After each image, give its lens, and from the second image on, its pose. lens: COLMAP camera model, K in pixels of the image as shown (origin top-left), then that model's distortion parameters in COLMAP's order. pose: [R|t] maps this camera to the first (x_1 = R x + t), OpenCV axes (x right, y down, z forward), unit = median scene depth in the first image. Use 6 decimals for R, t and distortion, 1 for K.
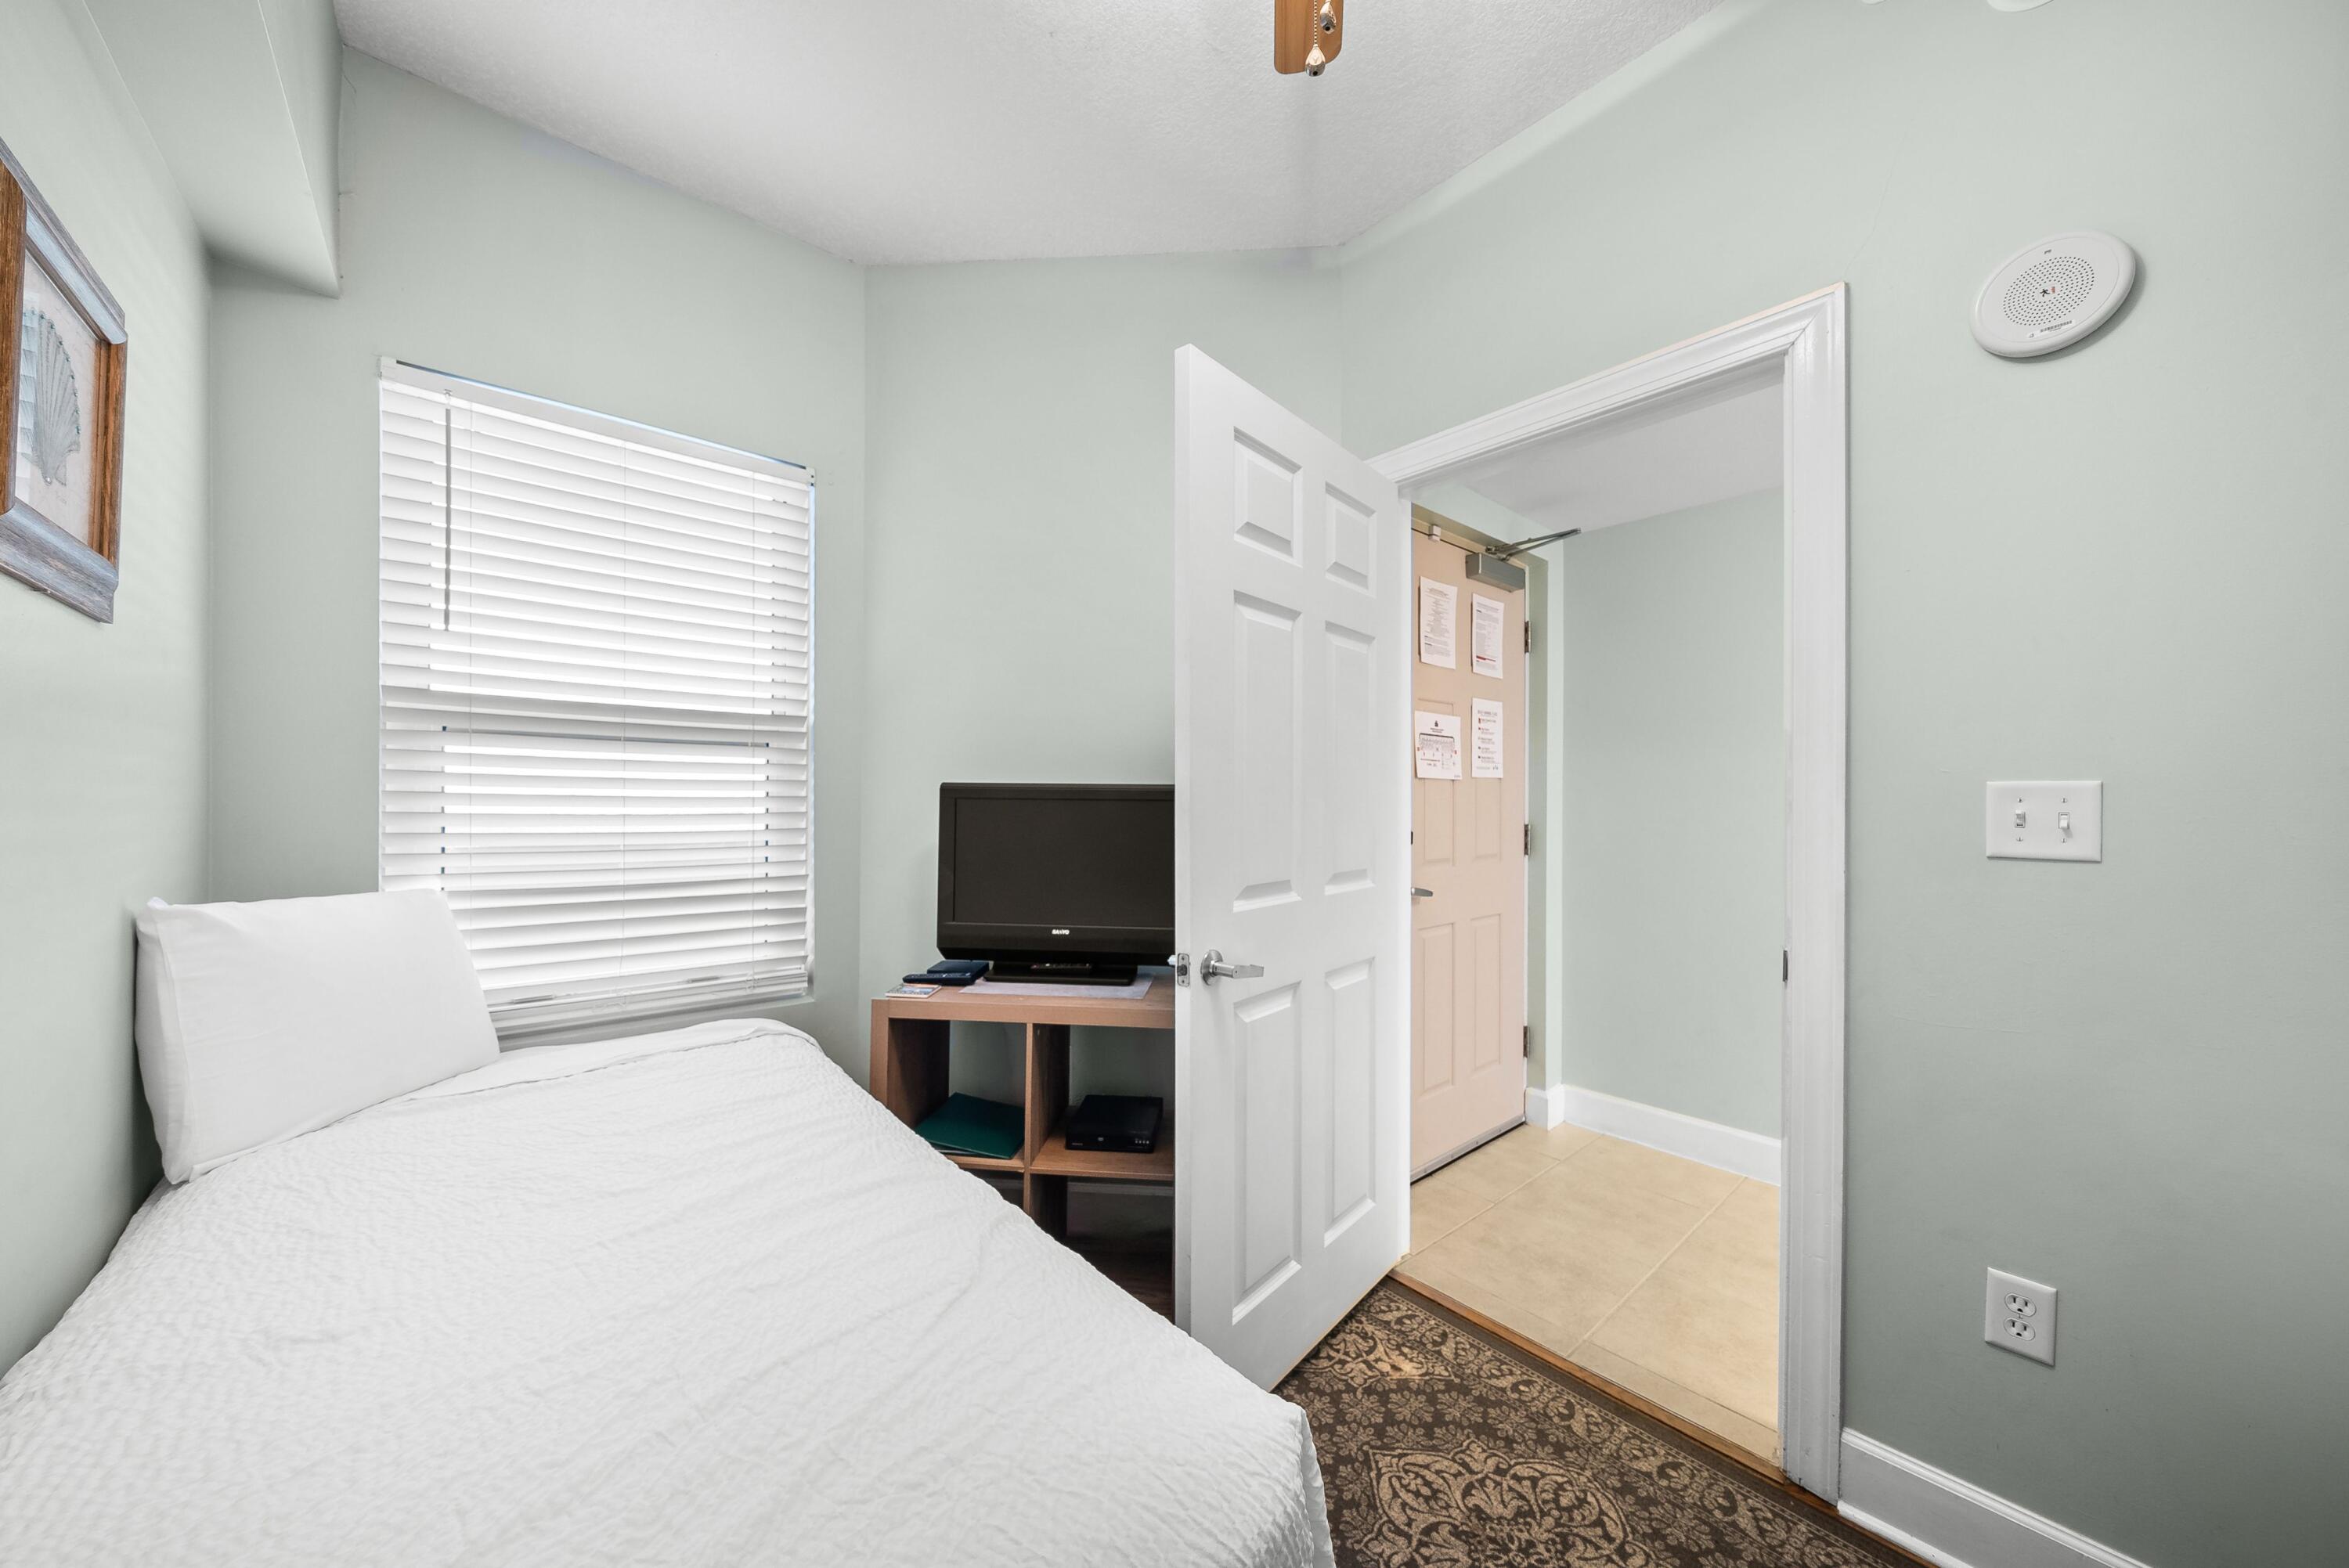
lens RADIAL K [[811.8, 0, 1172.8], [0, 811.8, 788.0], [0, 0, 1]] dist [0.000097, 0.000004]
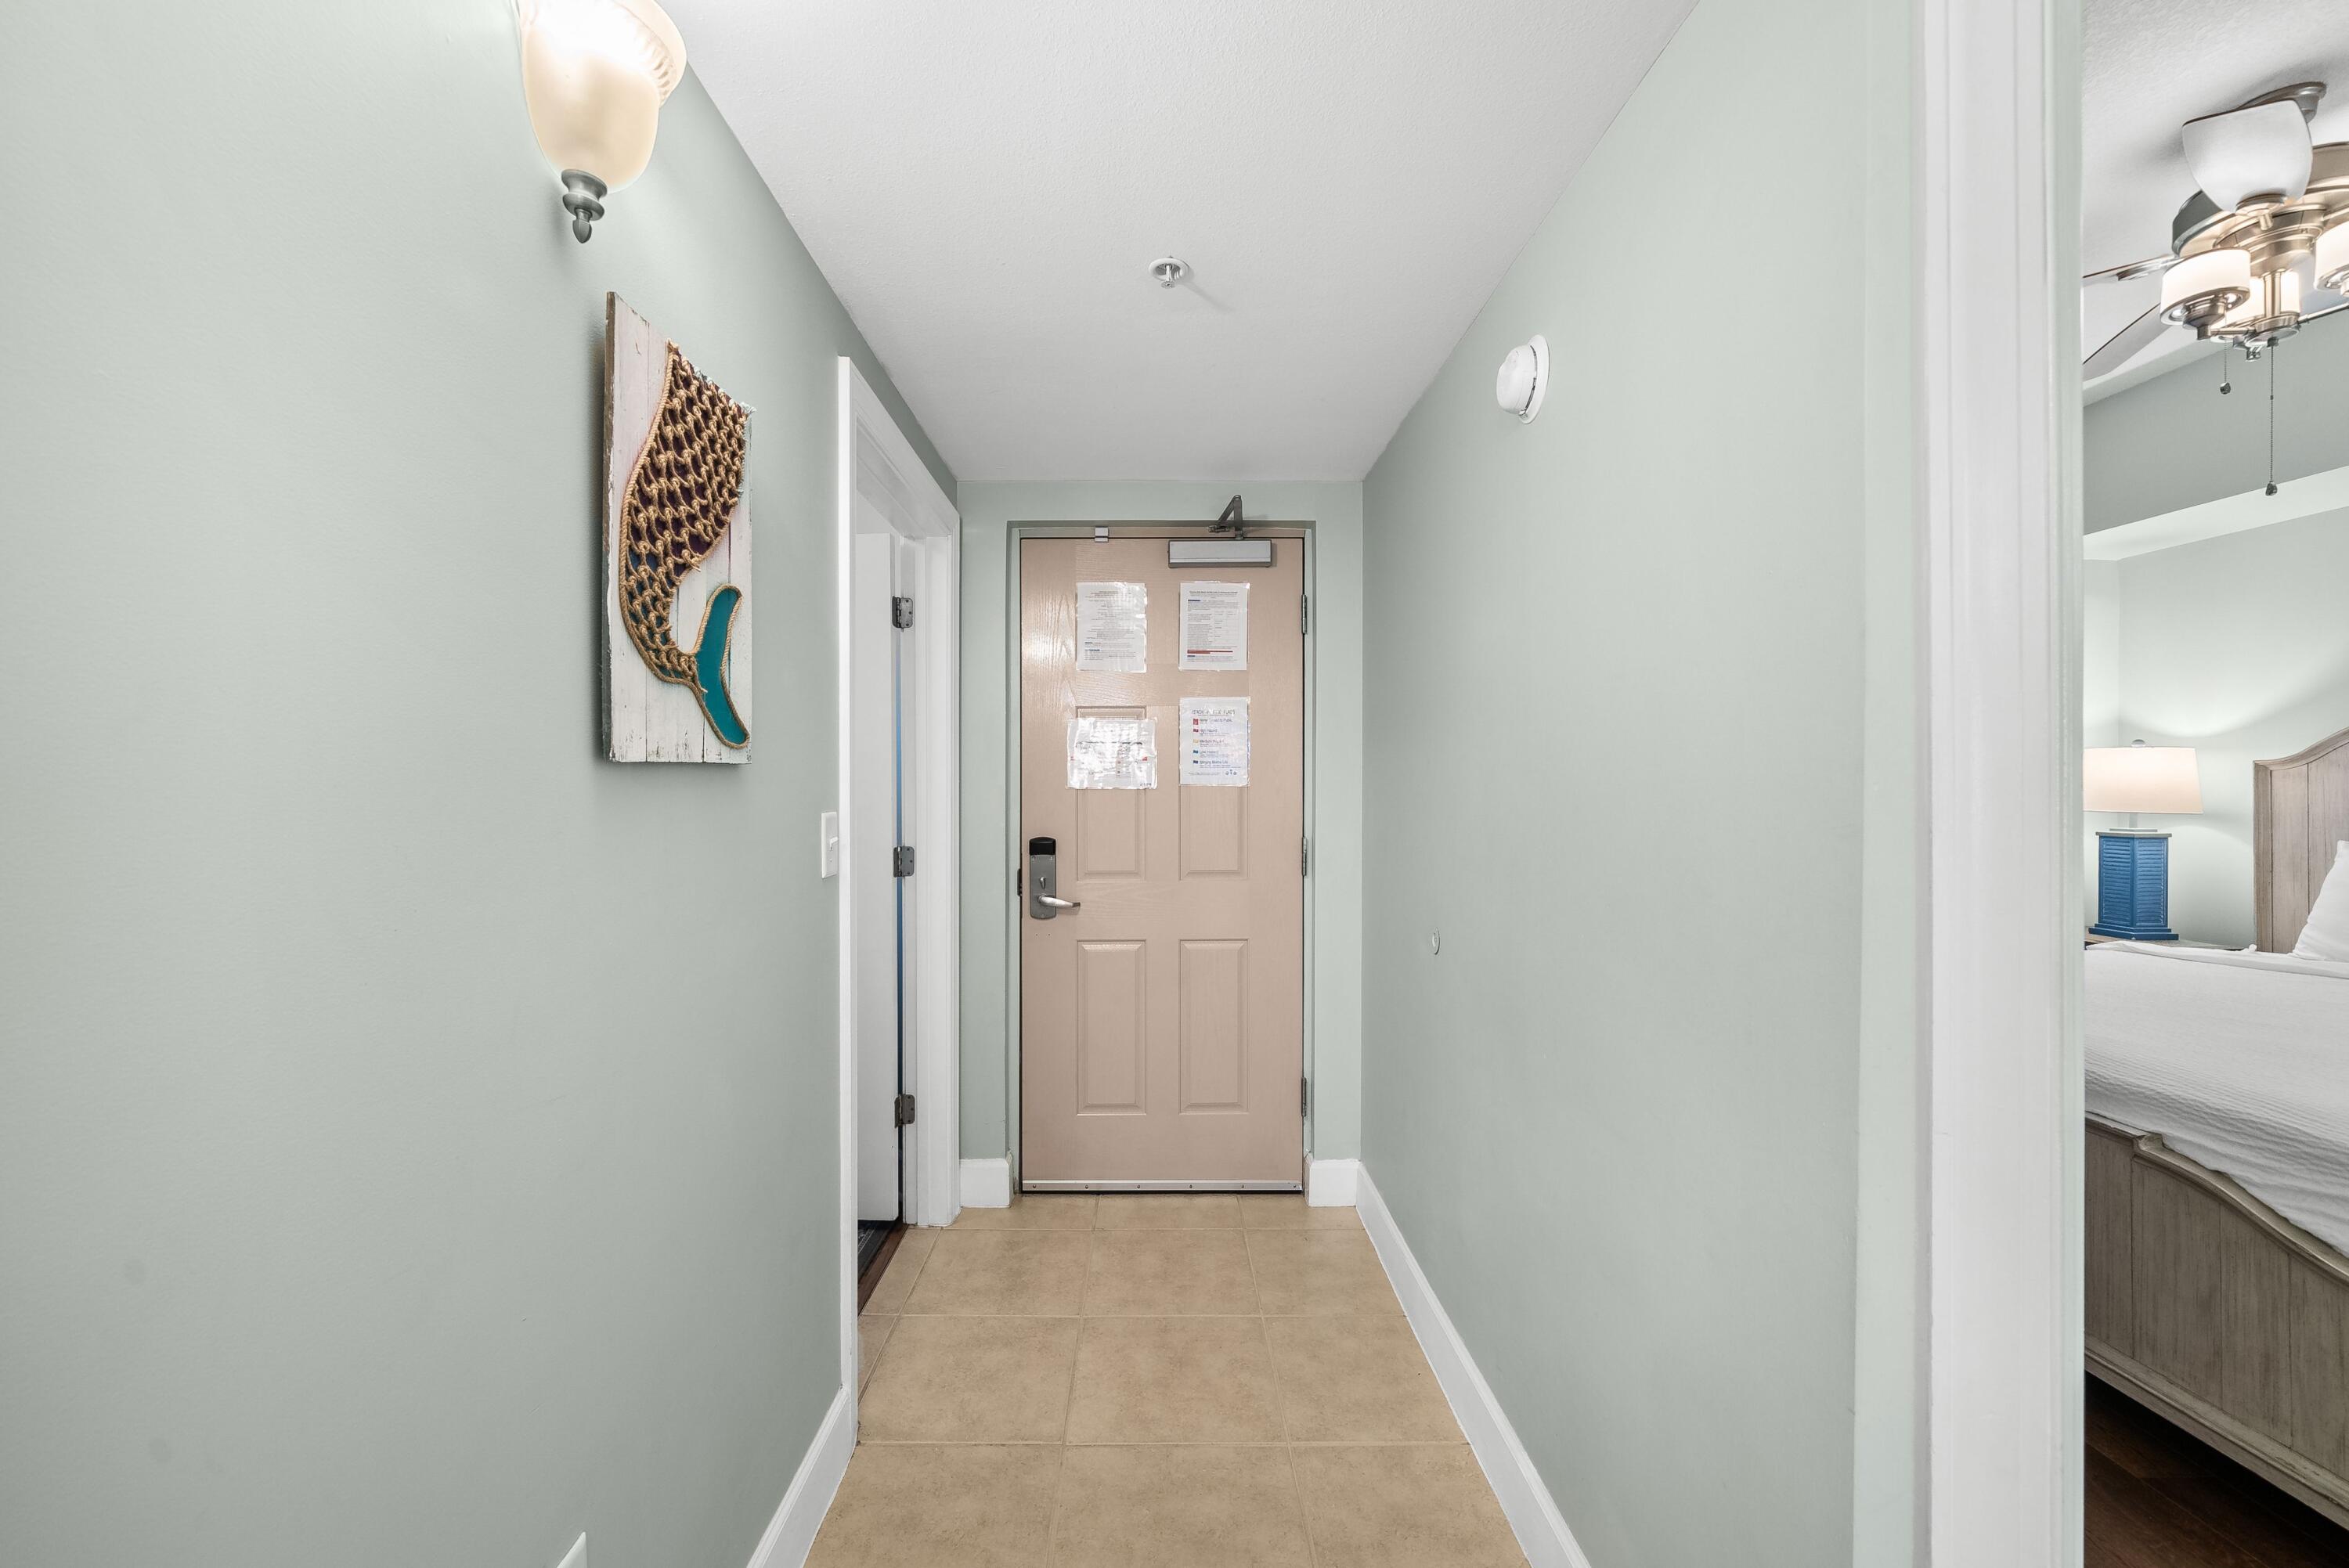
lens RADIAL K [[916.0, 0, 1166.6], [0, 916.0, 794.1], [0, 0, 1]] dist [0.001061, -0.000049]
pose [[0.759384, -0.008727, -0.650585, 1.040069], [0.011108, 0.999938, -0.000448, -0.002817], [0.650548, -0.006886, 0.759434, 0.209519]]
